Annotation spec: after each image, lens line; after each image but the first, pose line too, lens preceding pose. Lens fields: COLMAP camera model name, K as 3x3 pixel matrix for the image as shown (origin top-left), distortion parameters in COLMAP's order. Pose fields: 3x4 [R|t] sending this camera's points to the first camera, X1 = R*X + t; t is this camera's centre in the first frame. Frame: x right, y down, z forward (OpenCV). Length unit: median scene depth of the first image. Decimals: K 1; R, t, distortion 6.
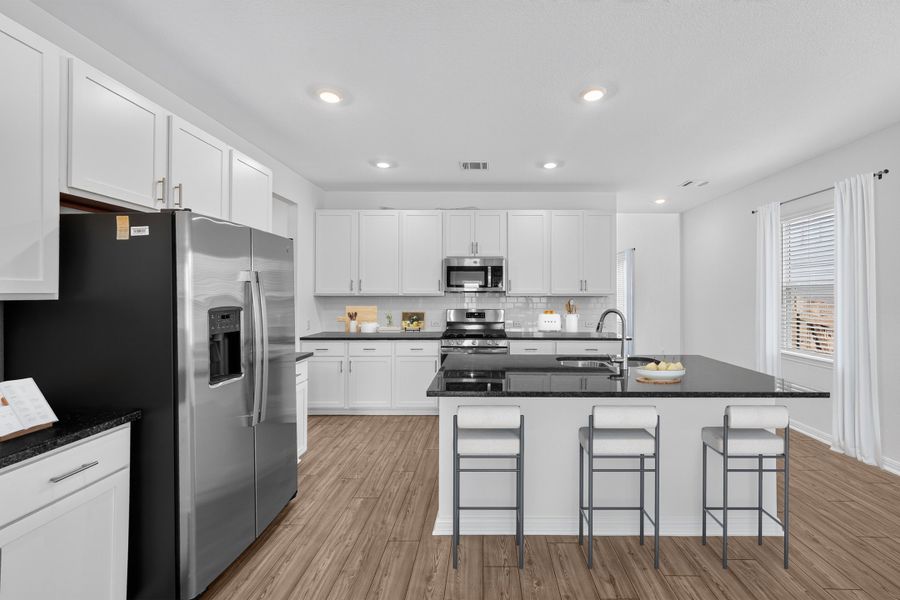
lens RADIAL K [[362.2, 0, 474.5], [0, 362.2, 288.8], [0, 0, 1]] dist [-0.000551, -0.000288]
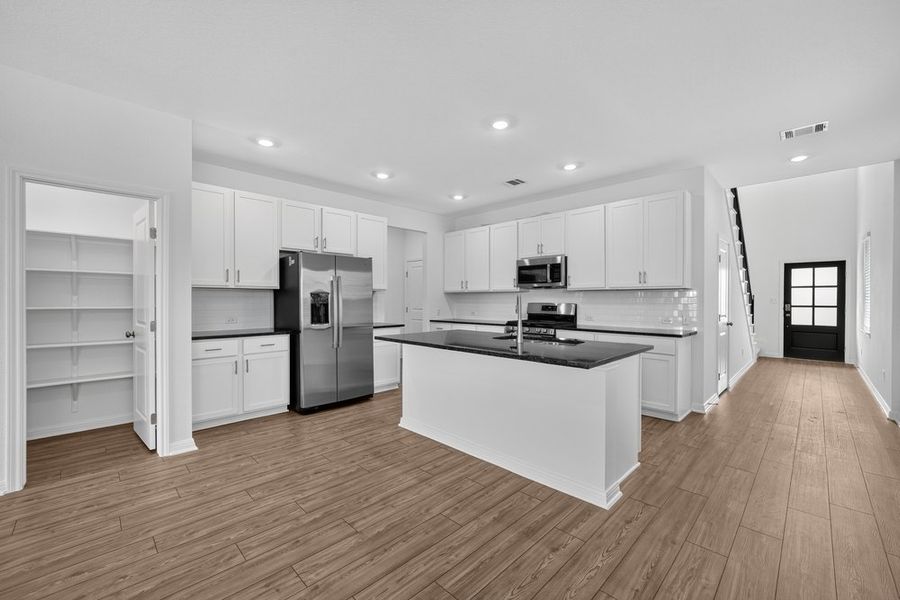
lens RADIAL K [[362.2, 0, 446.4], [0, 362.2, 302.3], [0, 0, 1]] dist [-0.000551, -0.000288]
pose [[0.703749, 0.006148, -0.710422, 0.615484], [0.007716, 0.999837, 0.016296, 0.034975], [0.710407, -0.016949, 0.703587, -0.015328]]
